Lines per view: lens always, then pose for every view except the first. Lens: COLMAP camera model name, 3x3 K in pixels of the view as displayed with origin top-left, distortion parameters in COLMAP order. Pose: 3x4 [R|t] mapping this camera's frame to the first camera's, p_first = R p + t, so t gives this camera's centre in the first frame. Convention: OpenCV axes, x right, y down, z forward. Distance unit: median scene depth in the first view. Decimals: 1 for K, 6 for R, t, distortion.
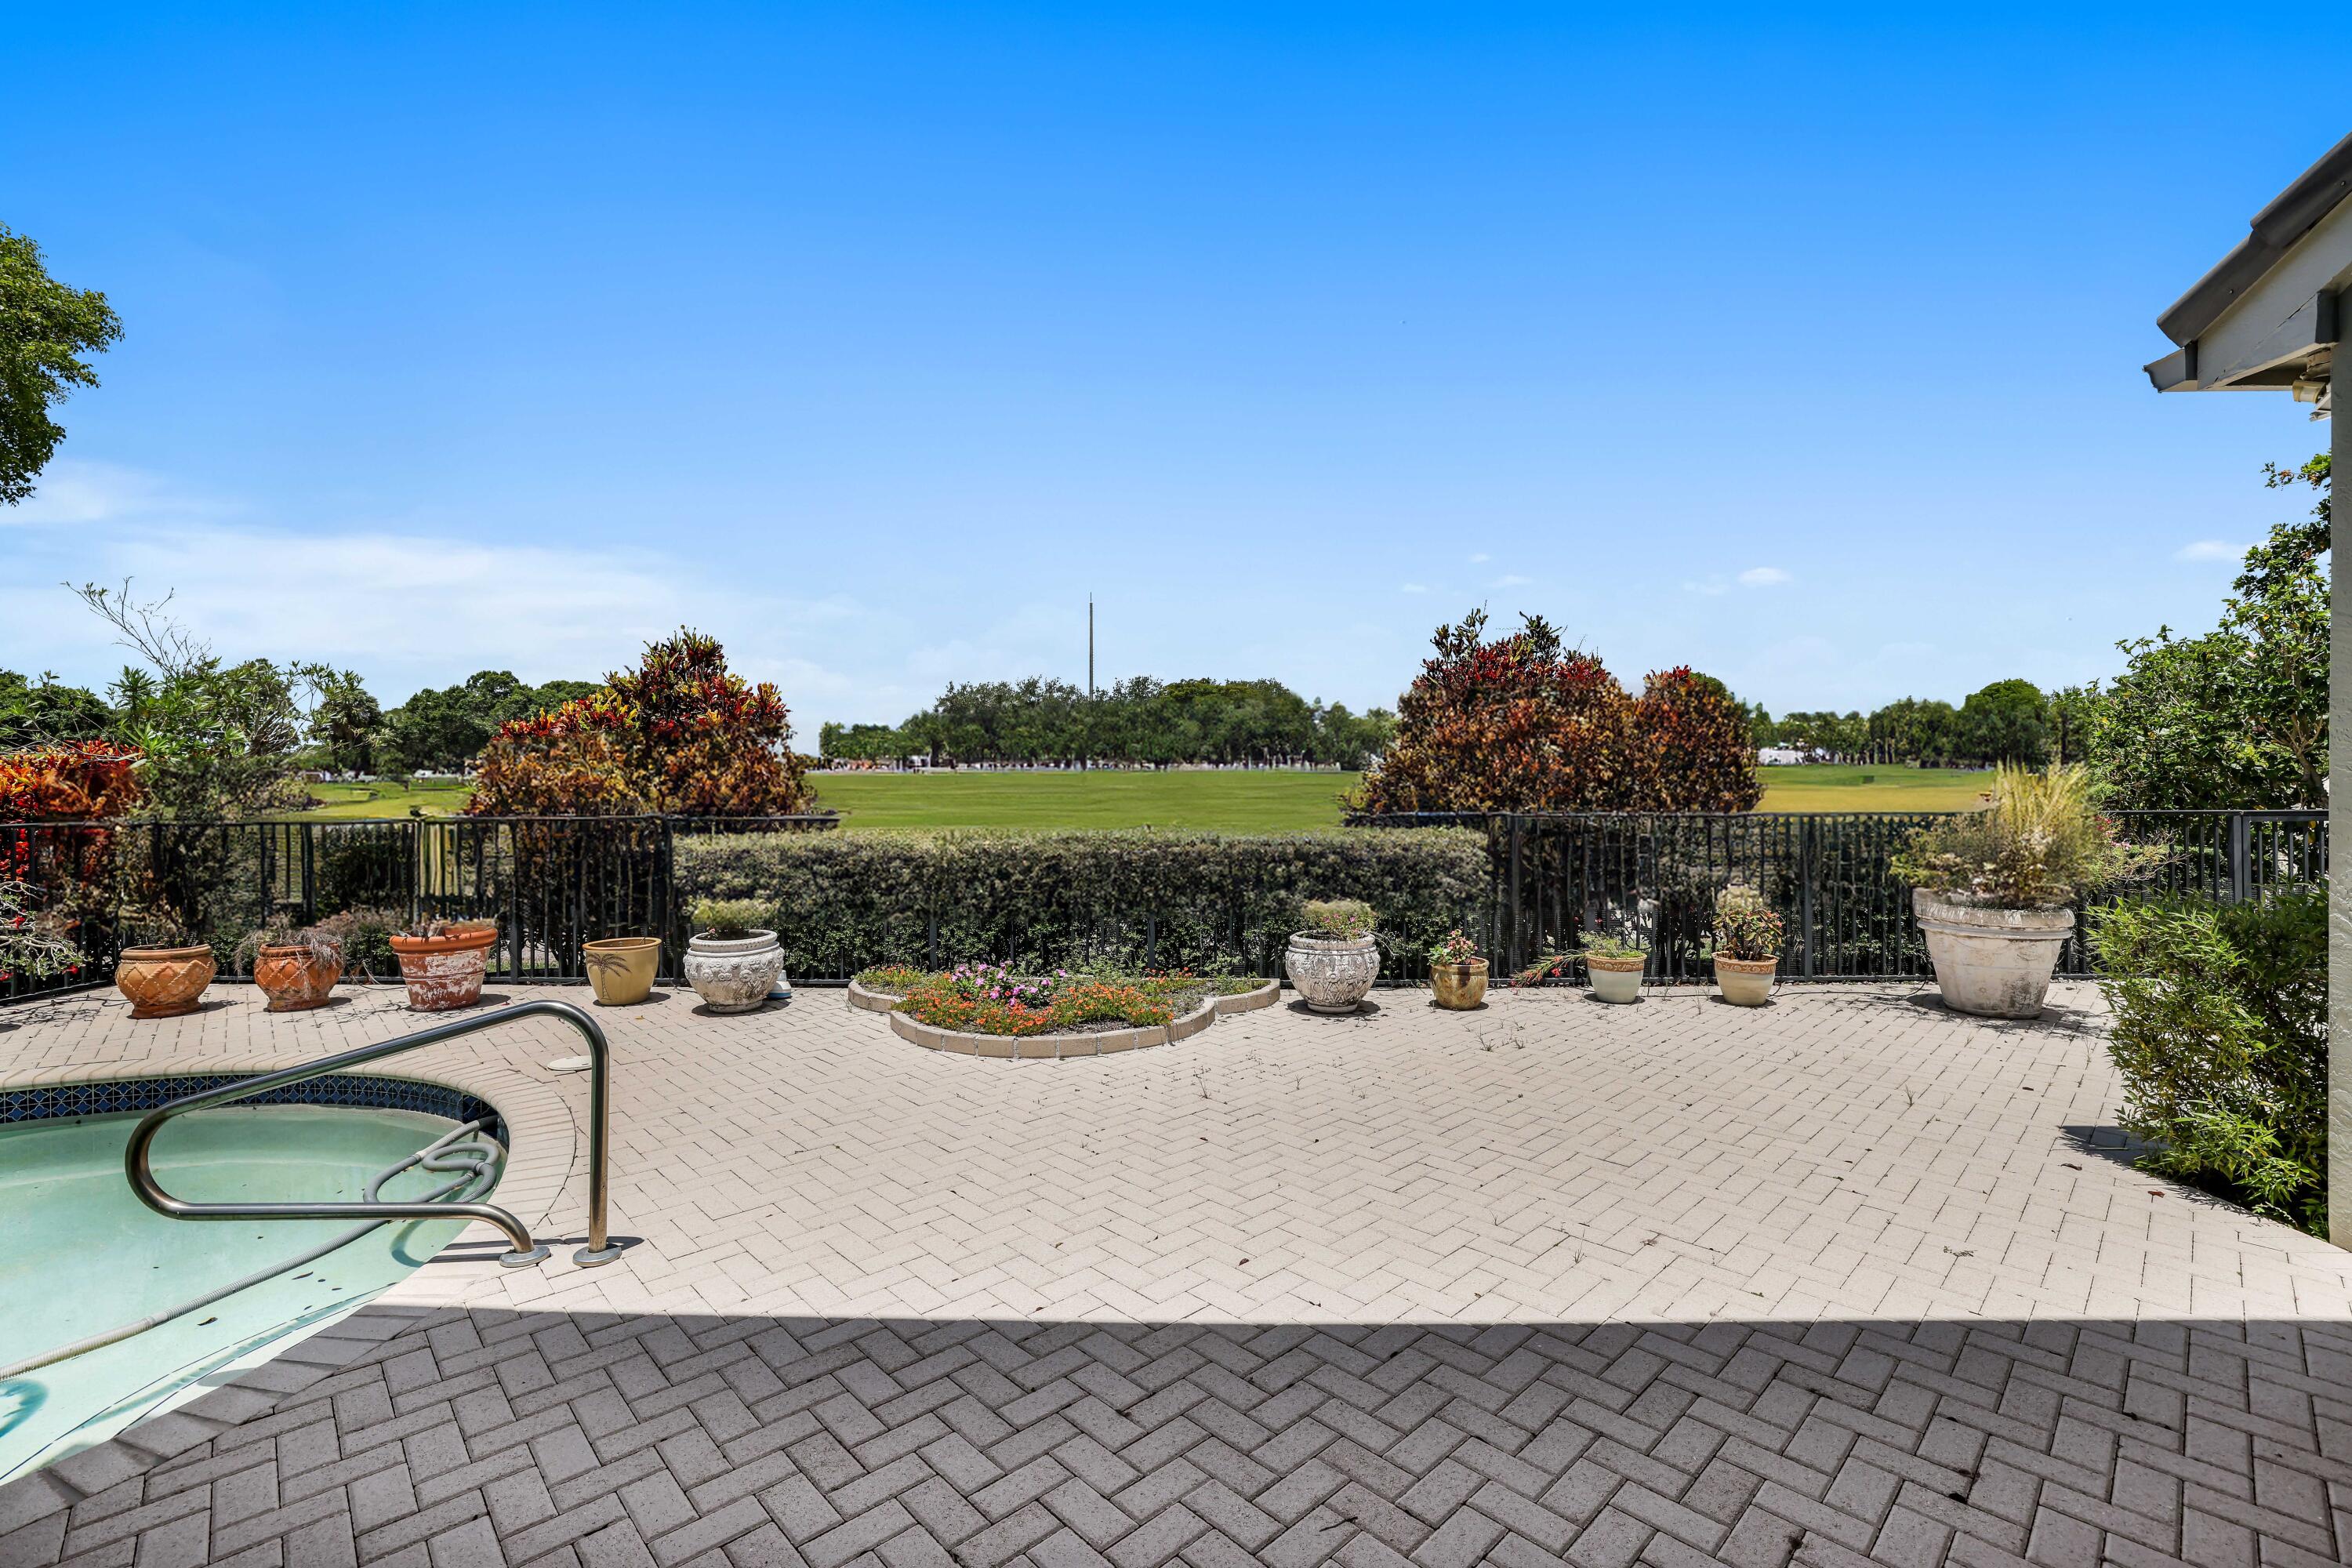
lens RADIAL K [[1019.9, 0, 1181.2], [0, 1019.9, 784.9], [0, 0, 1]] dist [-0.045348, 0.017195]
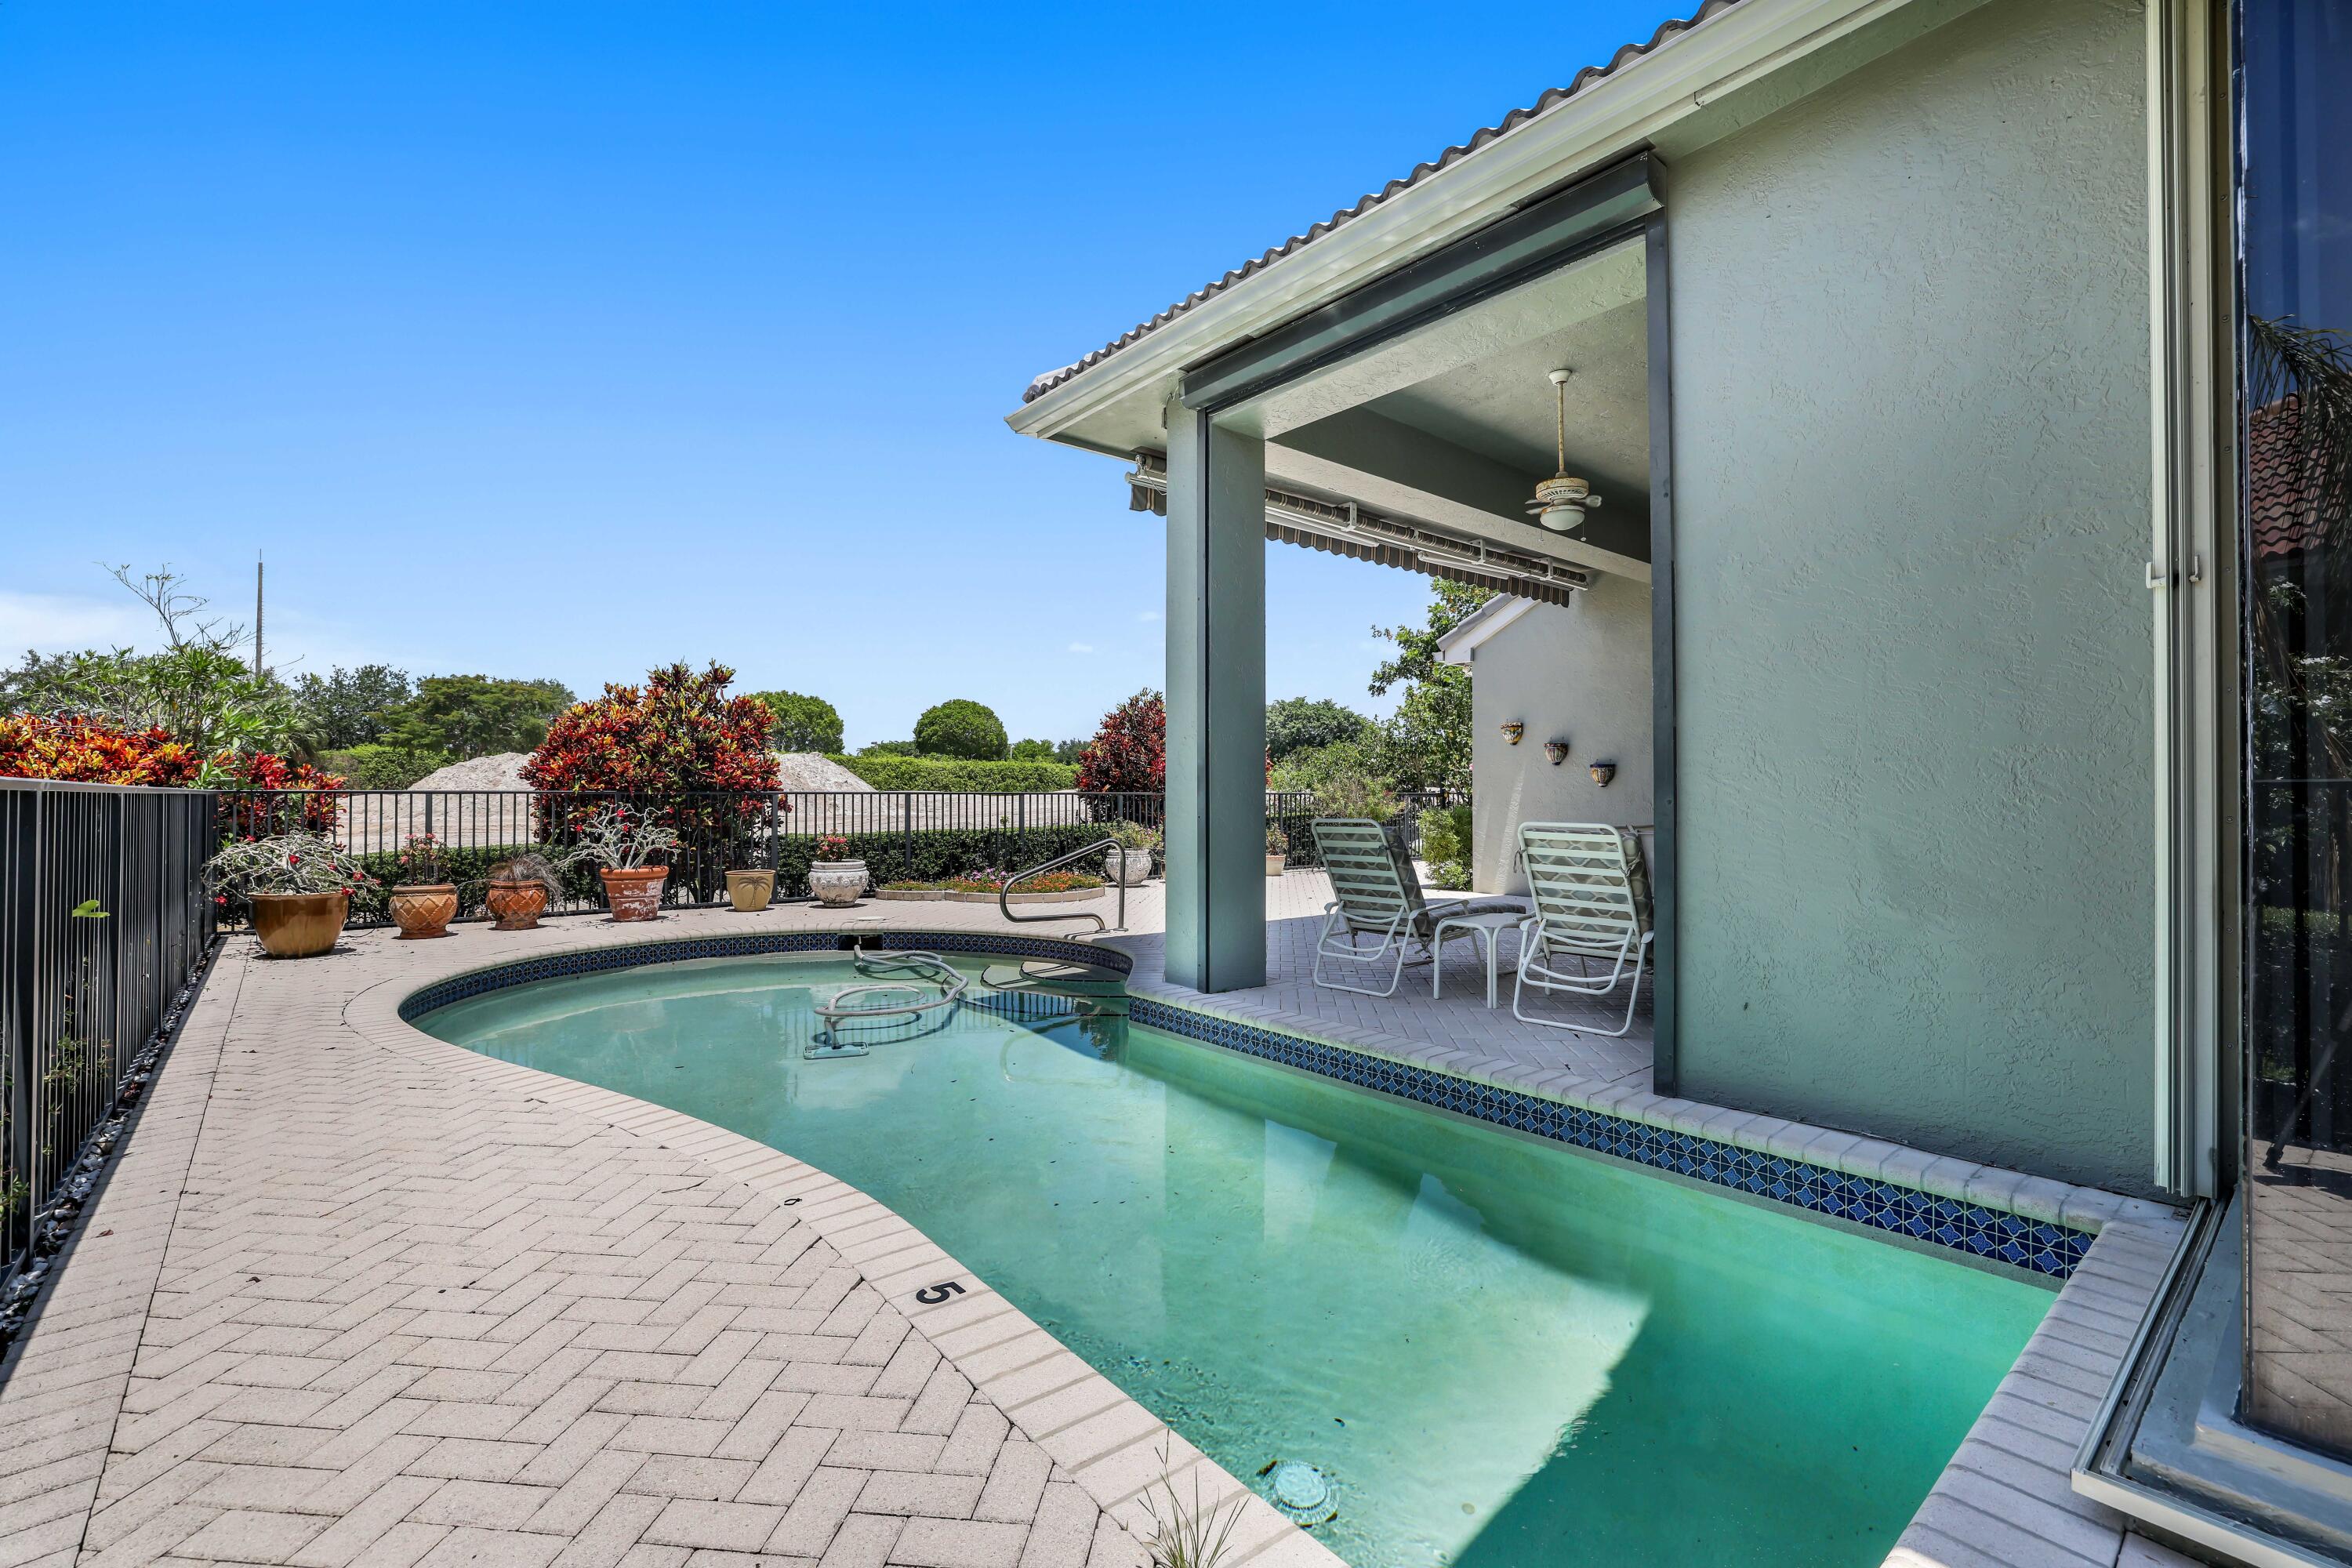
lens RADIAL K [[1019.9, 0, 1181.2], [0, 1019.9, 784.9], [0, 0, 1]] dist [-0.045348, 0.017195]
pose [[0.758288, 0.011038, 0.651826, -1.112240], [-0.000435, 0.999865, -0.016425, 0.052495], [-0.651919, 0.012172, 0.758191, -0.616723]]
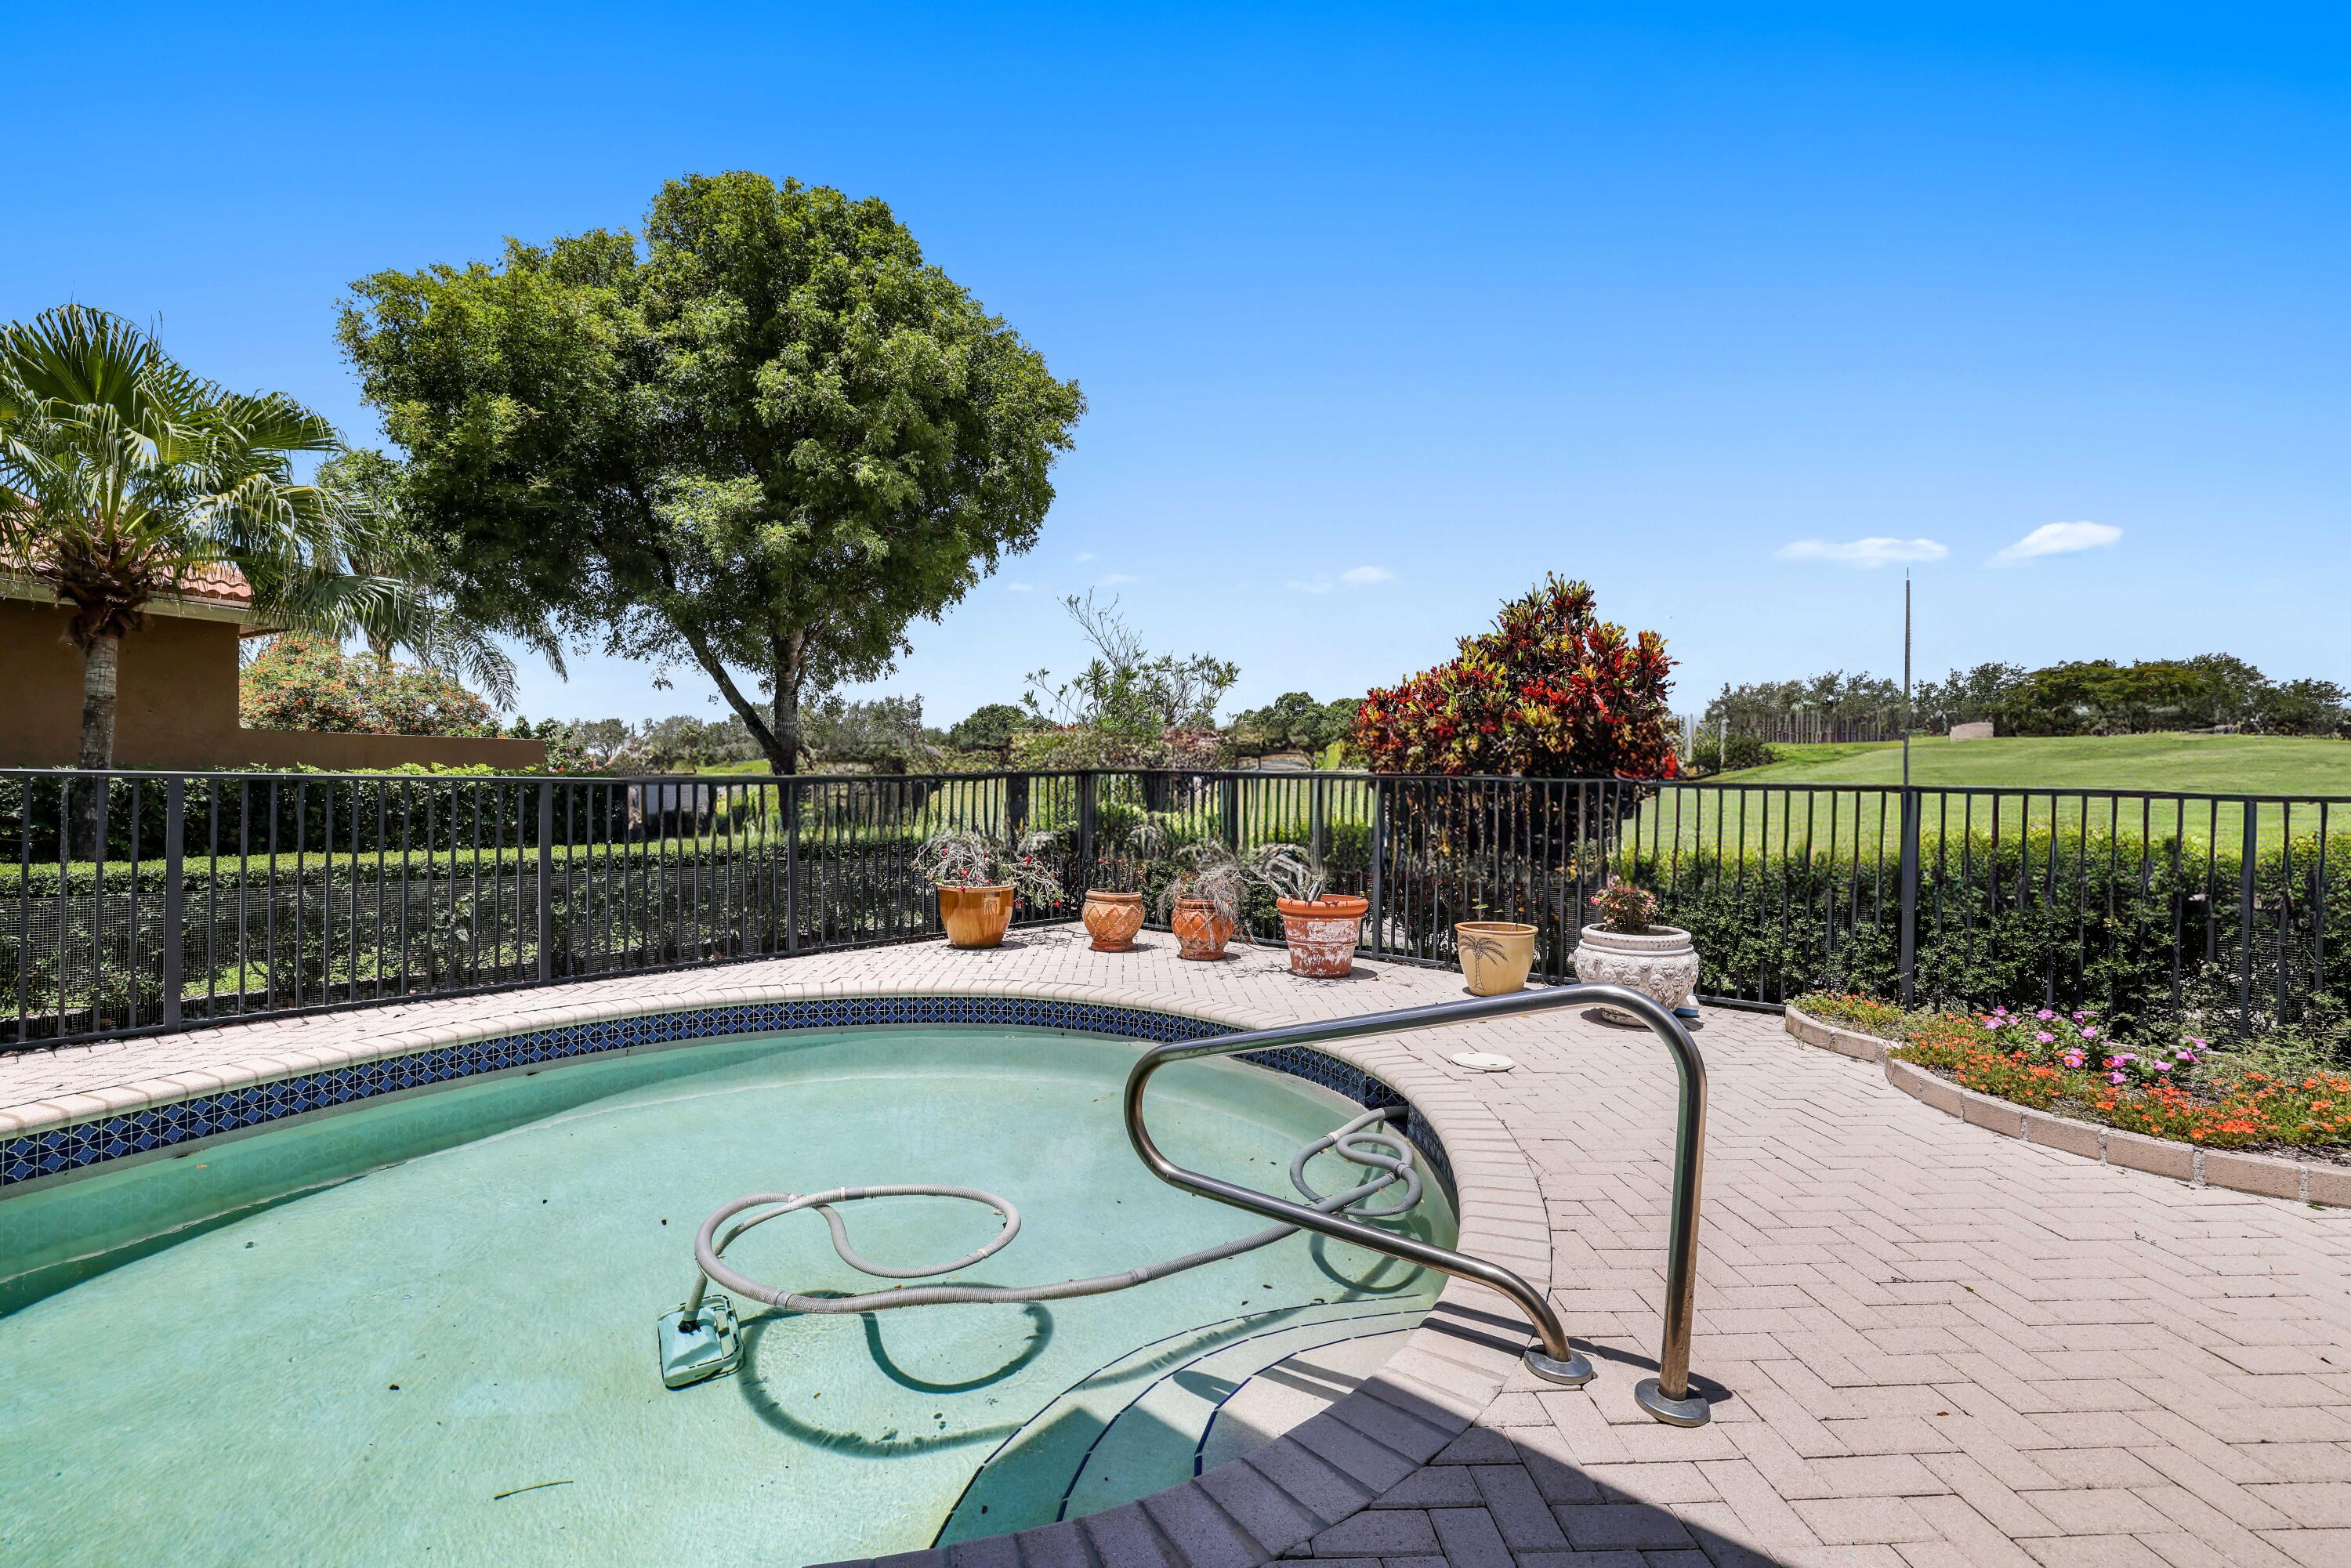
lens RADIAL K [[1019.4, 0, 1180.7], [0, 1019.4, 784.9], [0, 0, 1]] dist [-0.045348, 0.017195]
pose [[0.759541, 0.010476, -0.650375, -0.198939], [-0.018269, 0.999819, -0.005231, 0.044822], [0.650203, 0.015855, 0.759595, 0.152994]]
